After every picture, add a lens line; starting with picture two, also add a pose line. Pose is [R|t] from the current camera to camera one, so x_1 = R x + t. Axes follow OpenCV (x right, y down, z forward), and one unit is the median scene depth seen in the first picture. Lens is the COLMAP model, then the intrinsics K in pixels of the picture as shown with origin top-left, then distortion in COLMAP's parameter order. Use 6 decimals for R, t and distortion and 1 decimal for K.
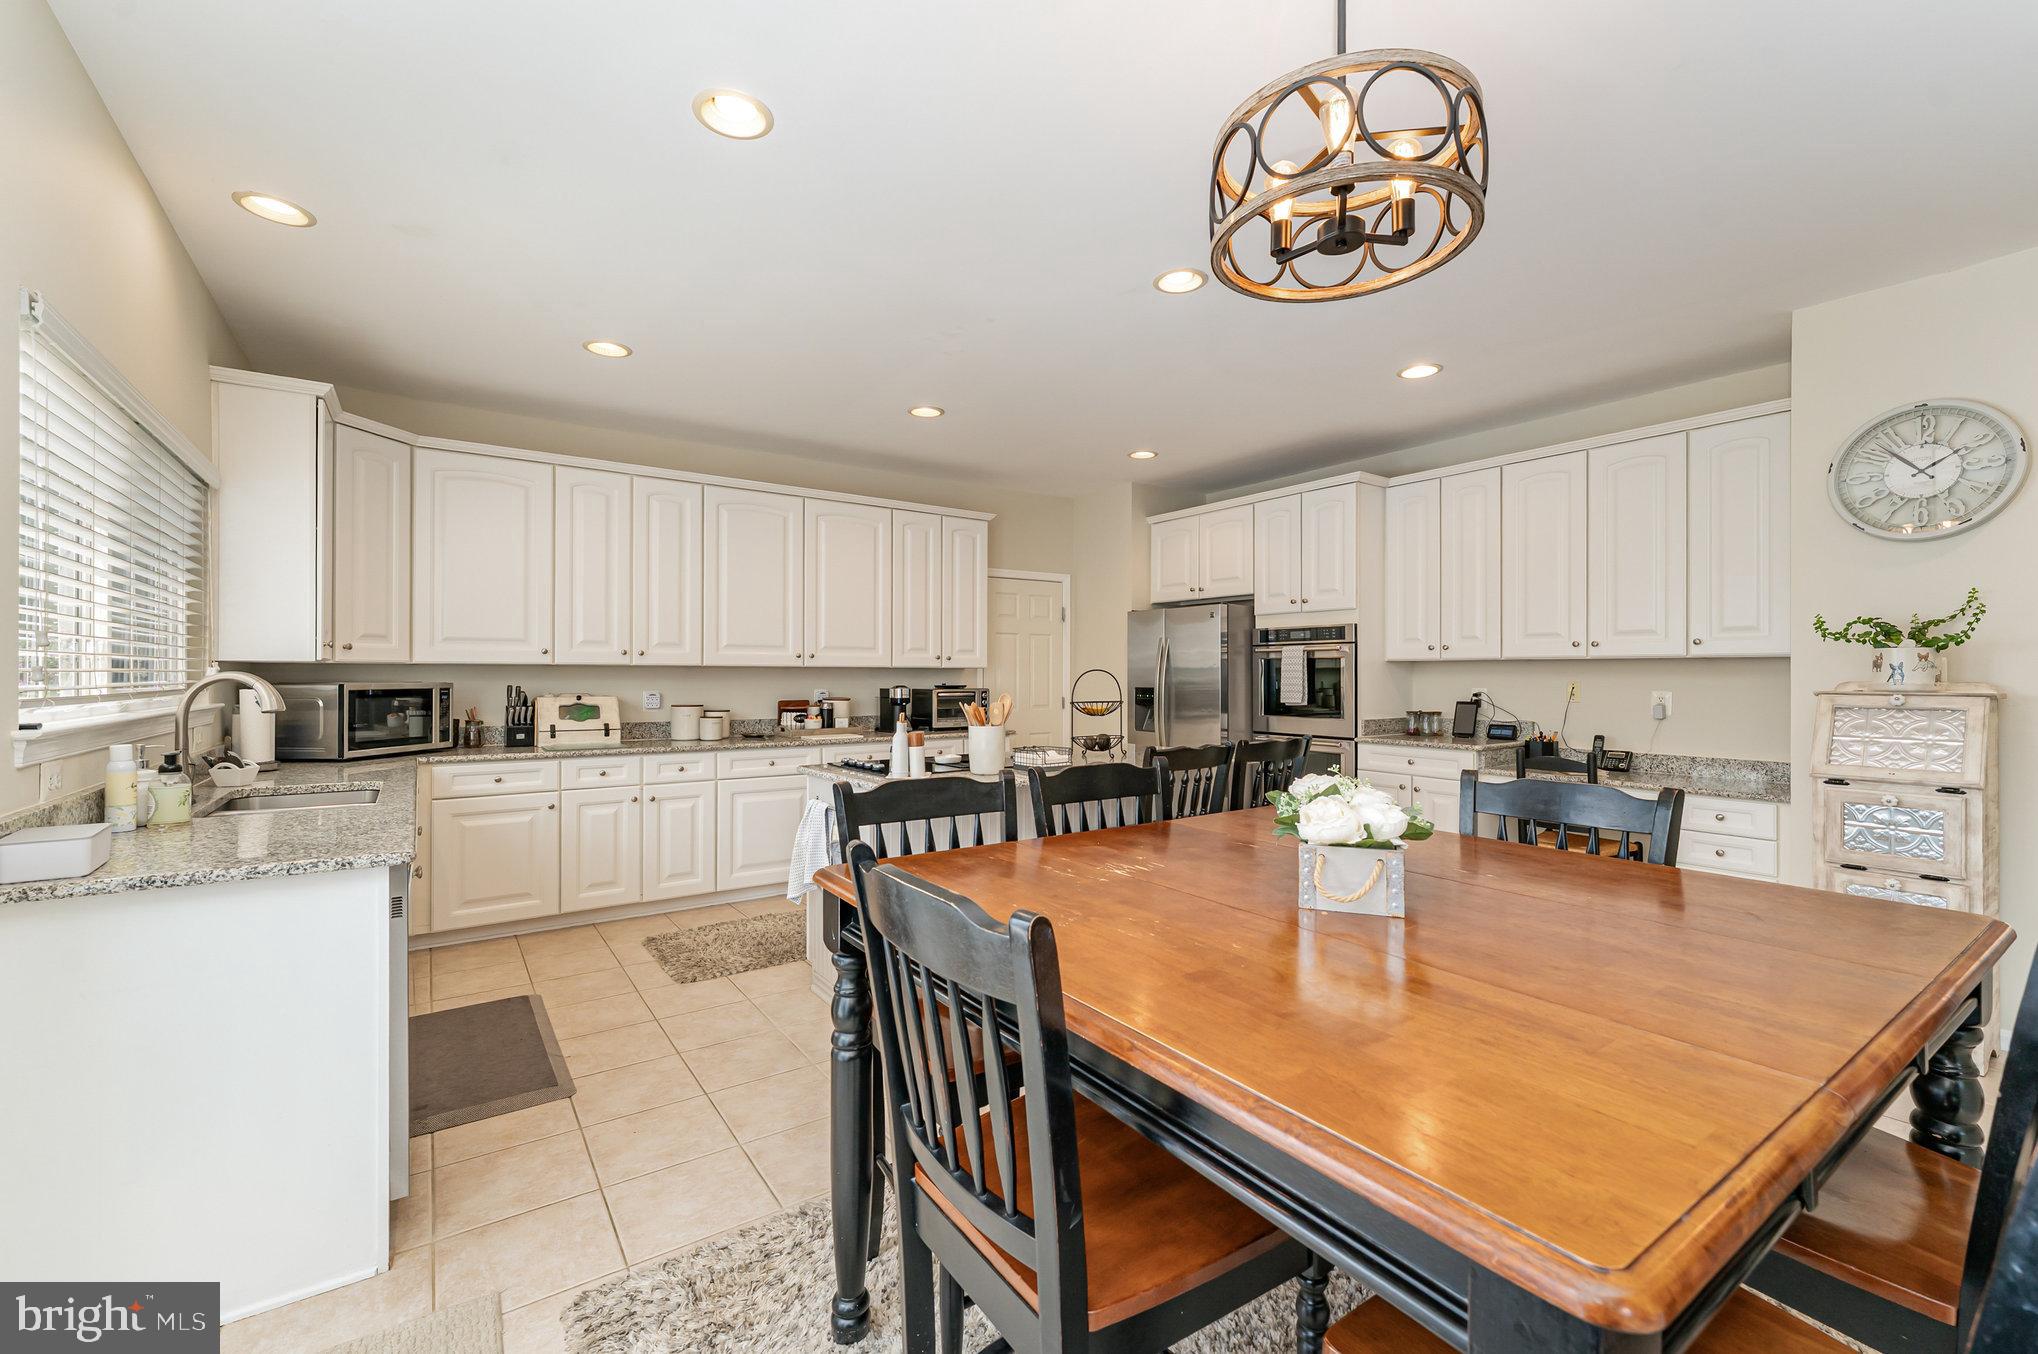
lens RADIAL K [[854.1, 0, 1017.9], [0, 854.1, 662.0], [0, 0, 1]] dist [-0.000980, -0.000328]
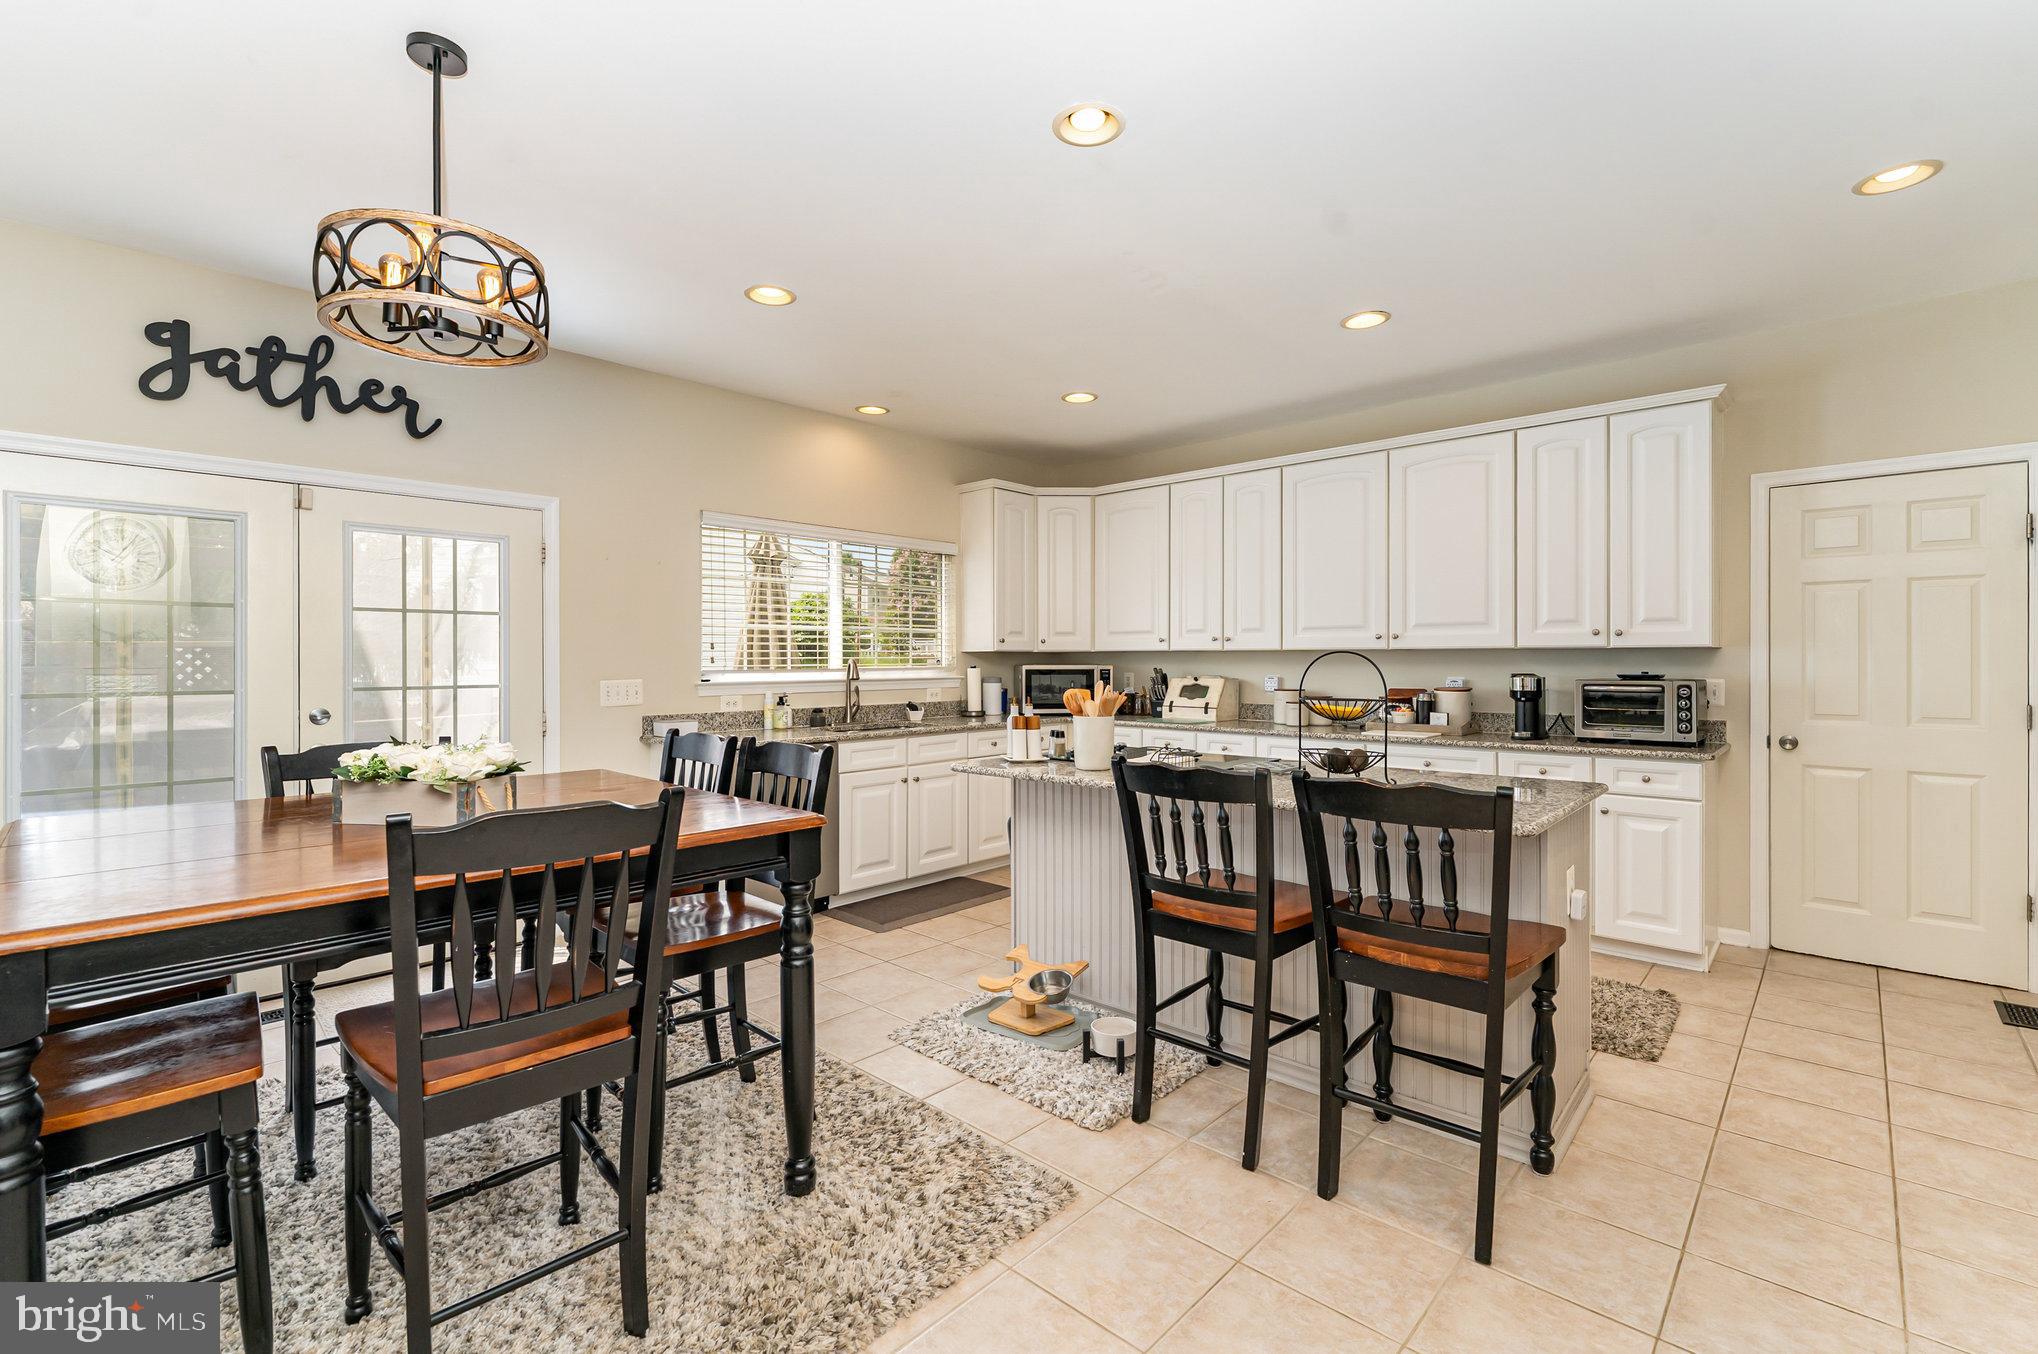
lens RADIAL K [[936.7, 0, 1014.0], [0, 936.7, 661.2], [0, 0, 1]] dist [0.029205, 0.000003]
pose [[0.194717, 0.002117, -0.980857, 0.669772], [0.013777, 0.999893, 0.004893, 0.008739], [0.980763, -0.014466, 0.194667, 0.518104]]
